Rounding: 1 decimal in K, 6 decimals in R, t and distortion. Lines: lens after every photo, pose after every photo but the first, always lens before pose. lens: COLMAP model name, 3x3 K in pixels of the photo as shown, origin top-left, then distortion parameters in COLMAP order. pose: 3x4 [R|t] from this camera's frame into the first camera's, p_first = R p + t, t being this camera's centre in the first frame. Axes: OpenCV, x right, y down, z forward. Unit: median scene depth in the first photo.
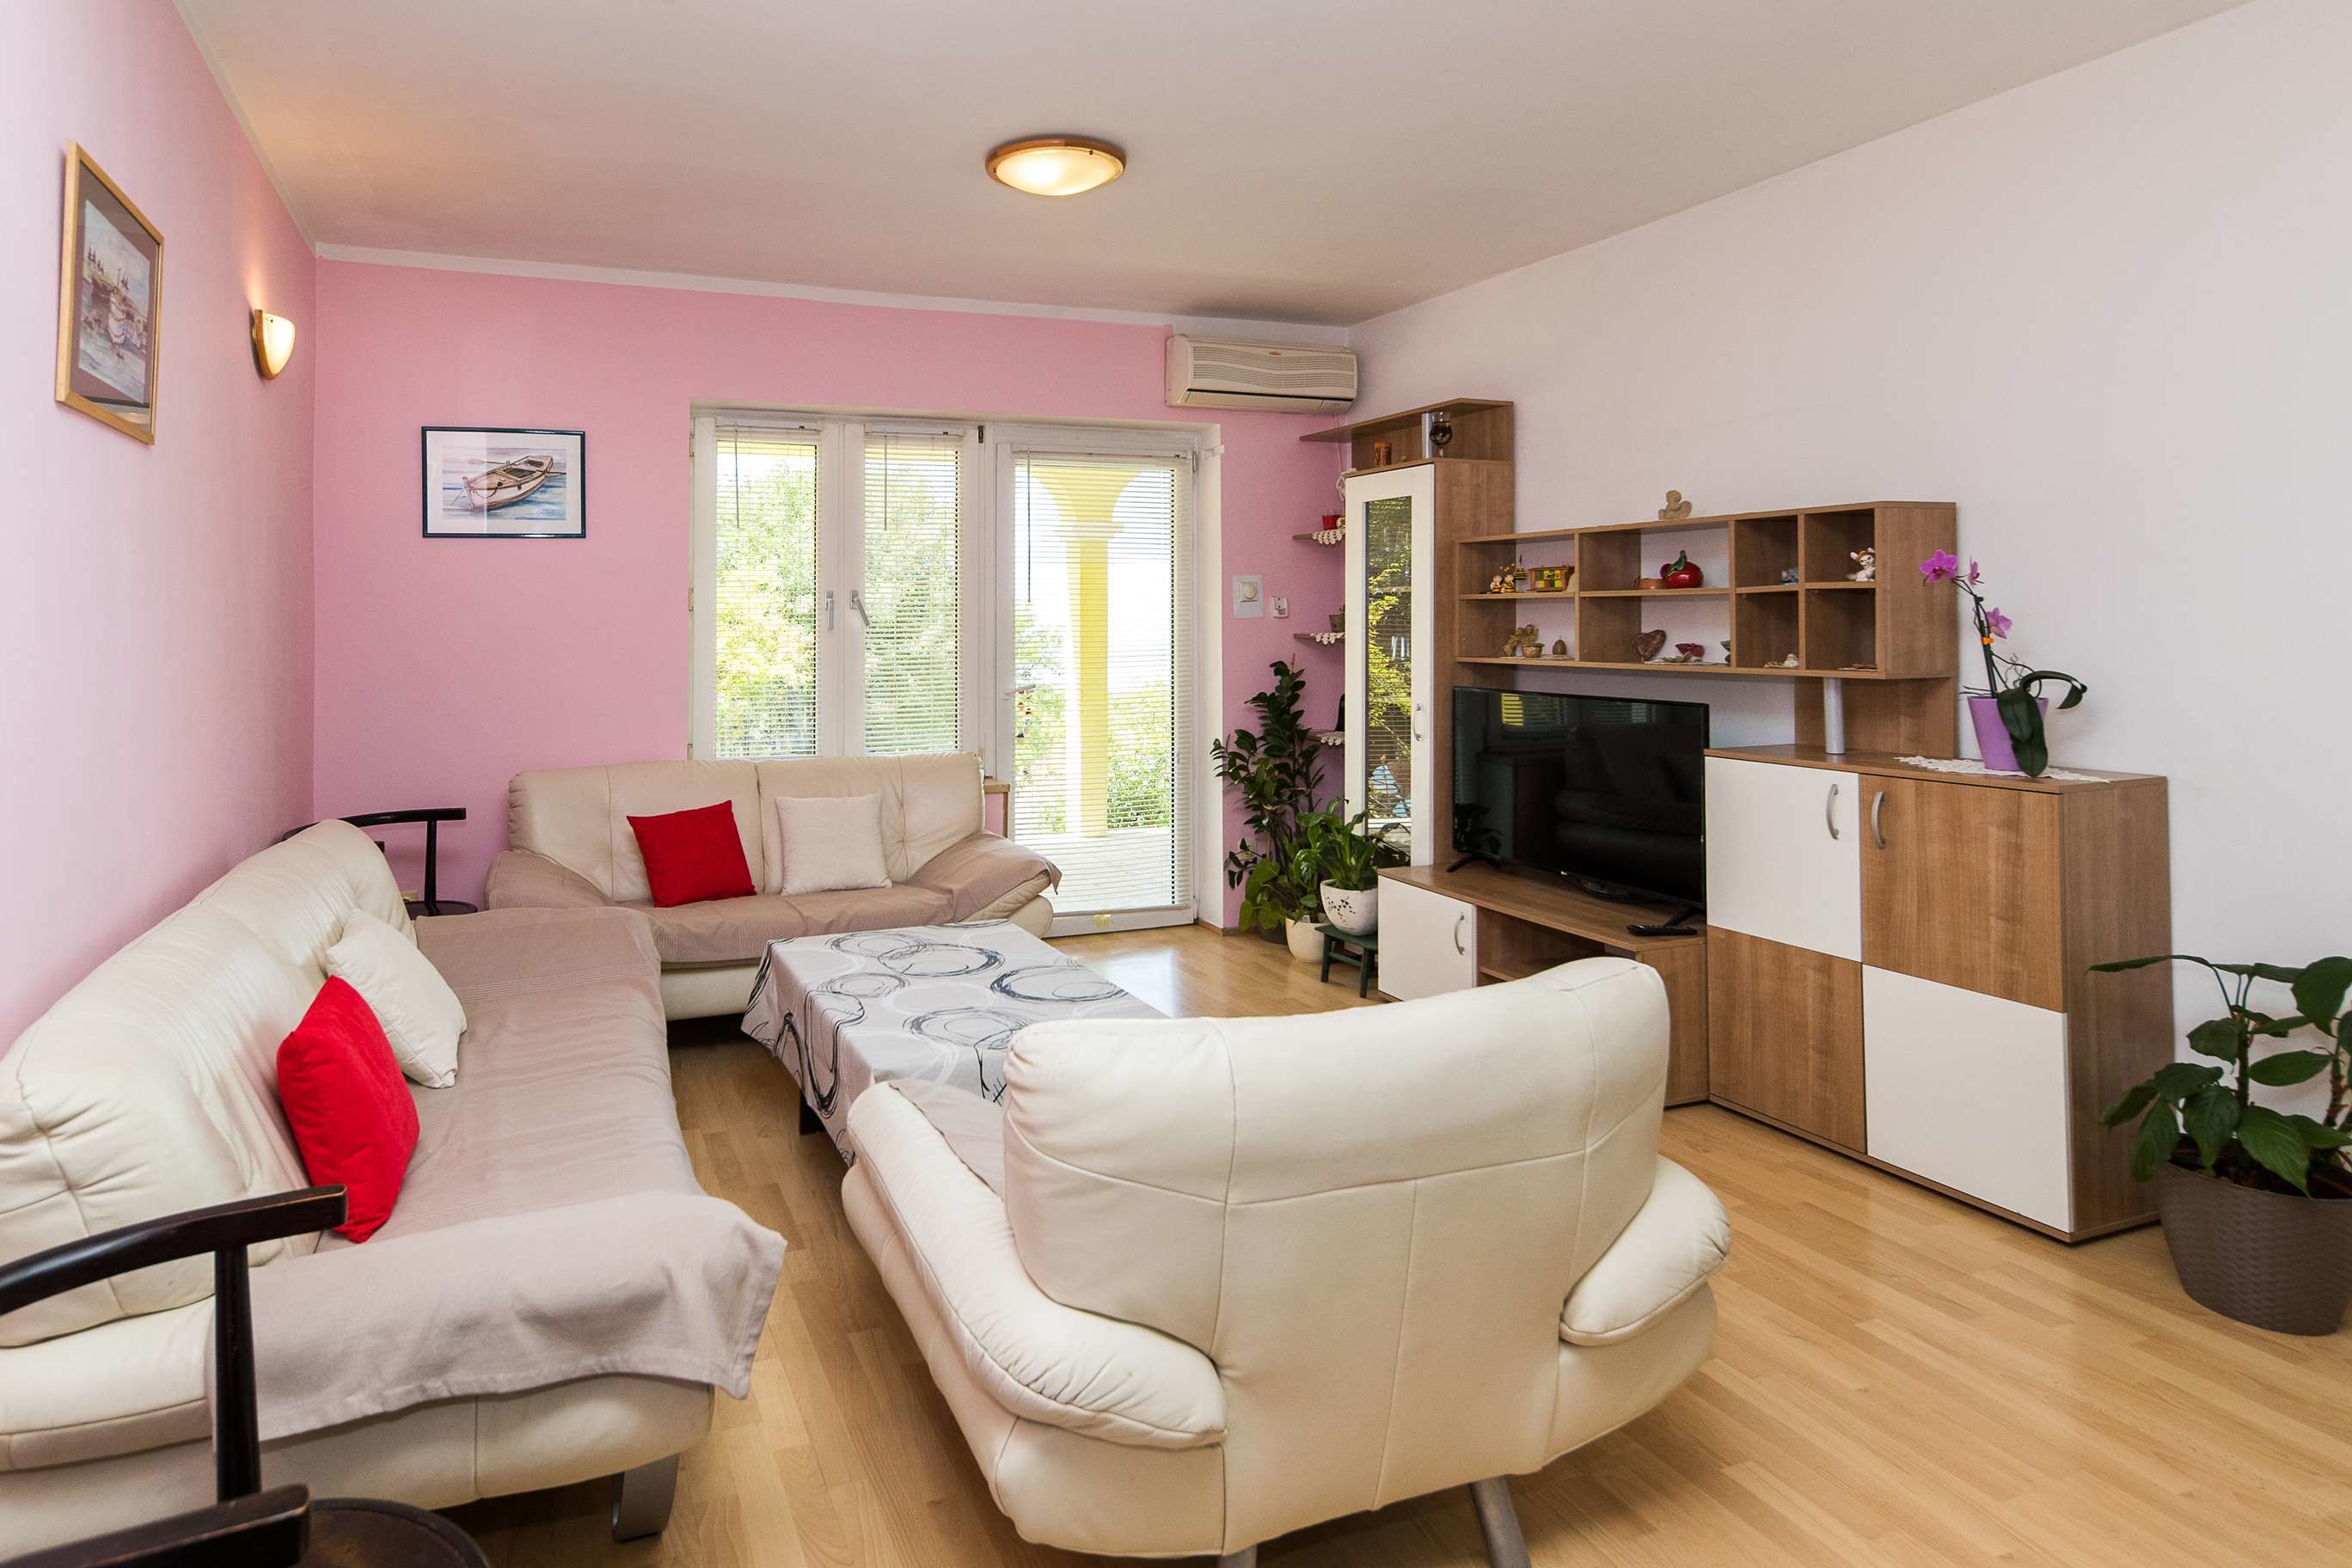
lens RADIAL K [[1245.1, 0, 1006.5], [0, 1245.1, 612.6], [0, 0, 1]] dist [-0.018204, 0.000133]
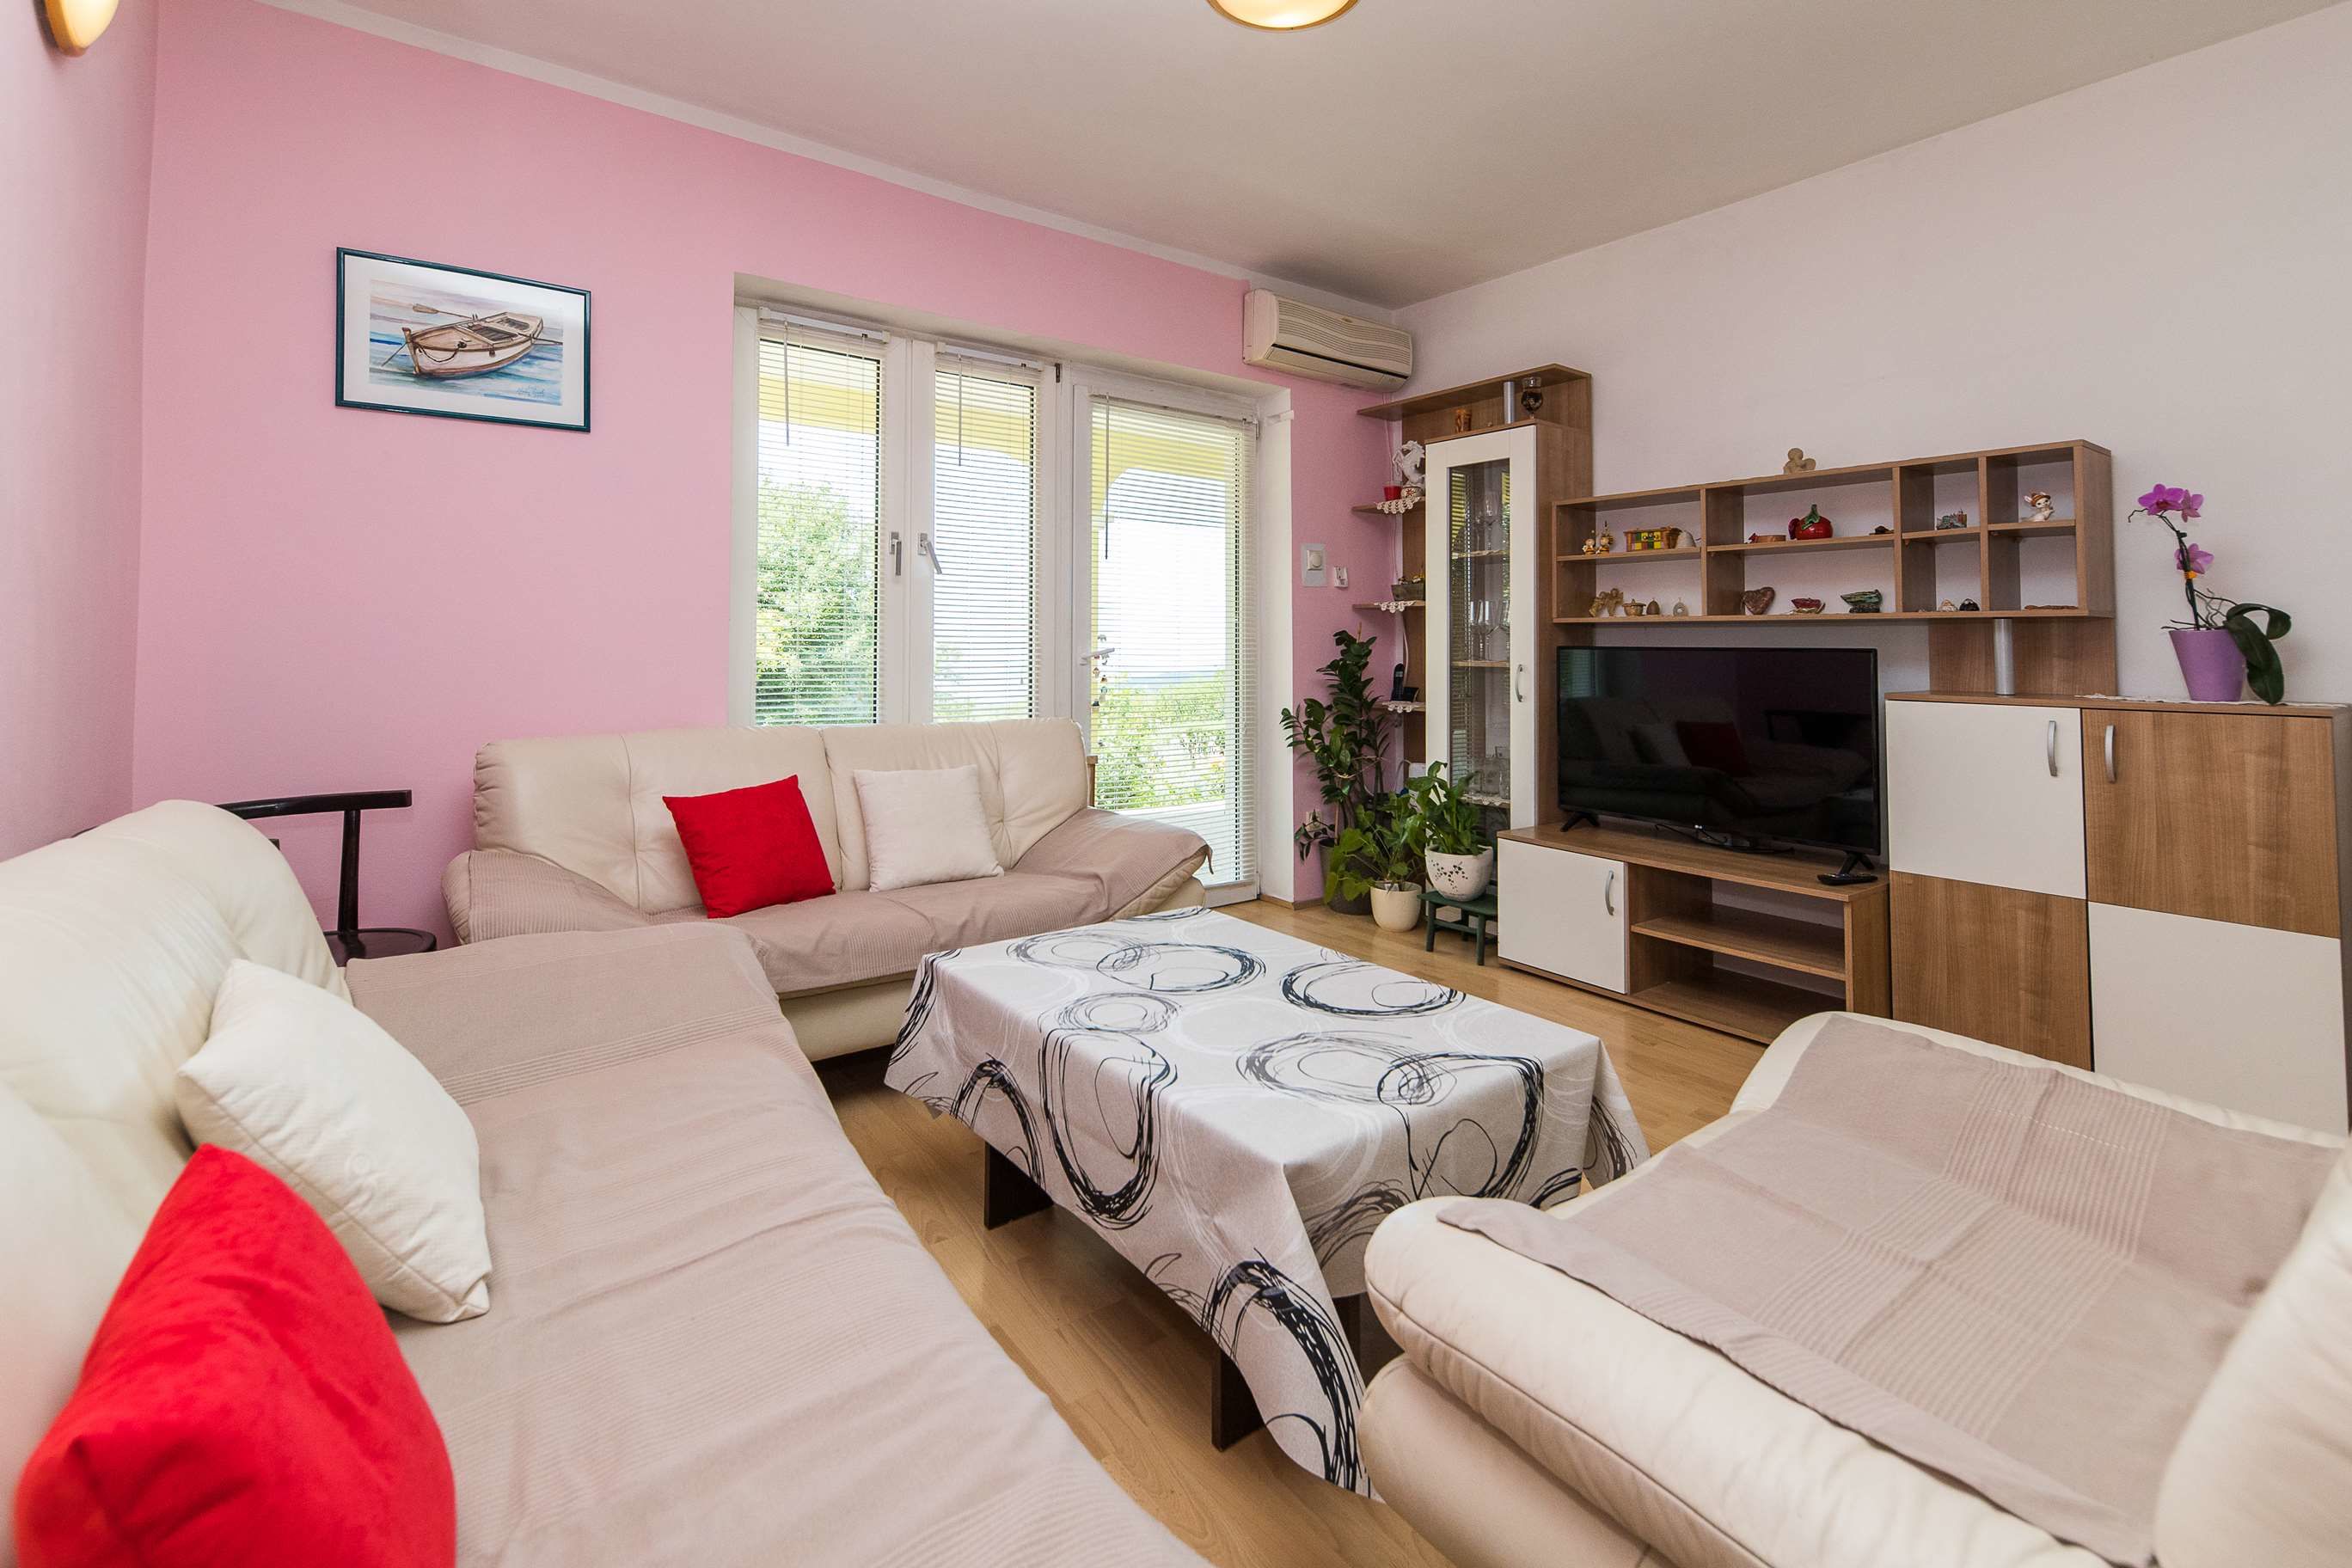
lens RADIAL K [[1030.3, 0, 1181.7], [0, 1030.3, 640.4], [0, 0, 1]] dist [0.003934, -0.008752]
pose [[0.958949, 0.013894, 0.283237, -0.170258], [-0.013083, 0.999903, -0.004755, 0.064676], [-0.283275, 0.000855, 0.959038, 0.300049]]
